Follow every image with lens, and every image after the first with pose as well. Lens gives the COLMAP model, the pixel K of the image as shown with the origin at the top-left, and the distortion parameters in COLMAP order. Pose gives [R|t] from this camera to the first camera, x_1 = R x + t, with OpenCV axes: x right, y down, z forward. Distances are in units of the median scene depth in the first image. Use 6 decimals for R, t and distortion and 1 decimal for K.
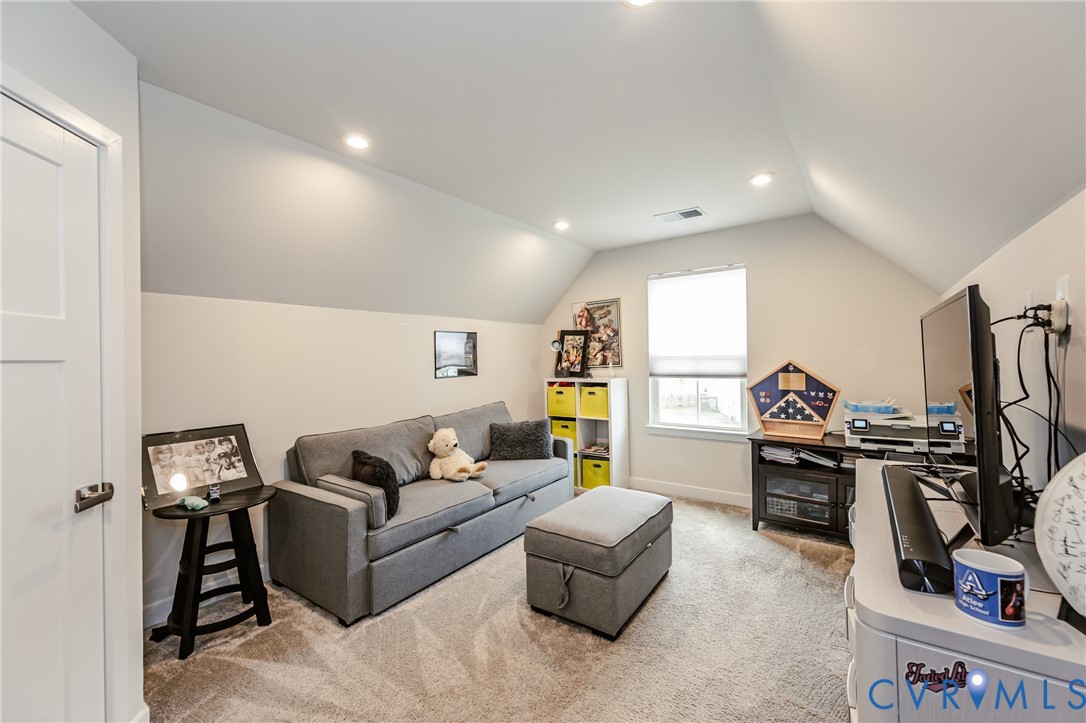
lens RADIAL K [[438.2, 0, 546.3], [0, 438.2, 357.4], [0, 0, 1]] dist [-0.007472, 0.001623]
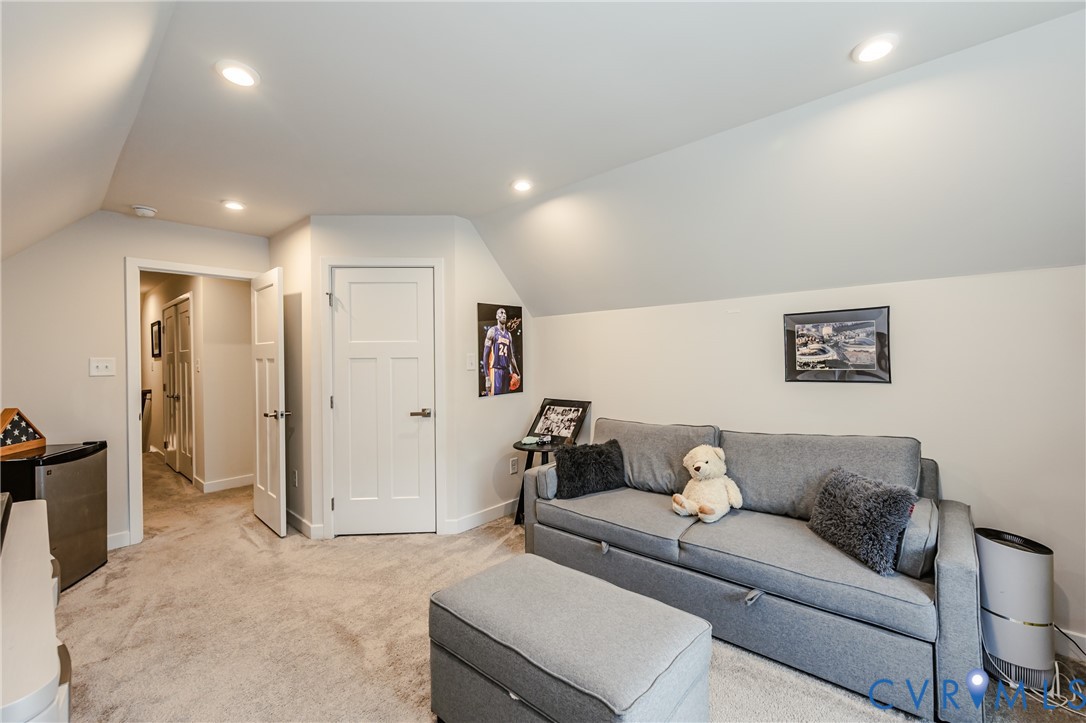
lens RADIAL K [[438.2, 0, 542.6], [0, 438.2, 358.8], [0, 0, 1]] dist [-0.007472, 0.001623]
pose [[-0.092270, 0.021858, -0.995494, 0.593875], [0.018988, 0.999616, 0.020189, -0.012188], [0.995553, -0.017039, -0.092649, 0.830217]]
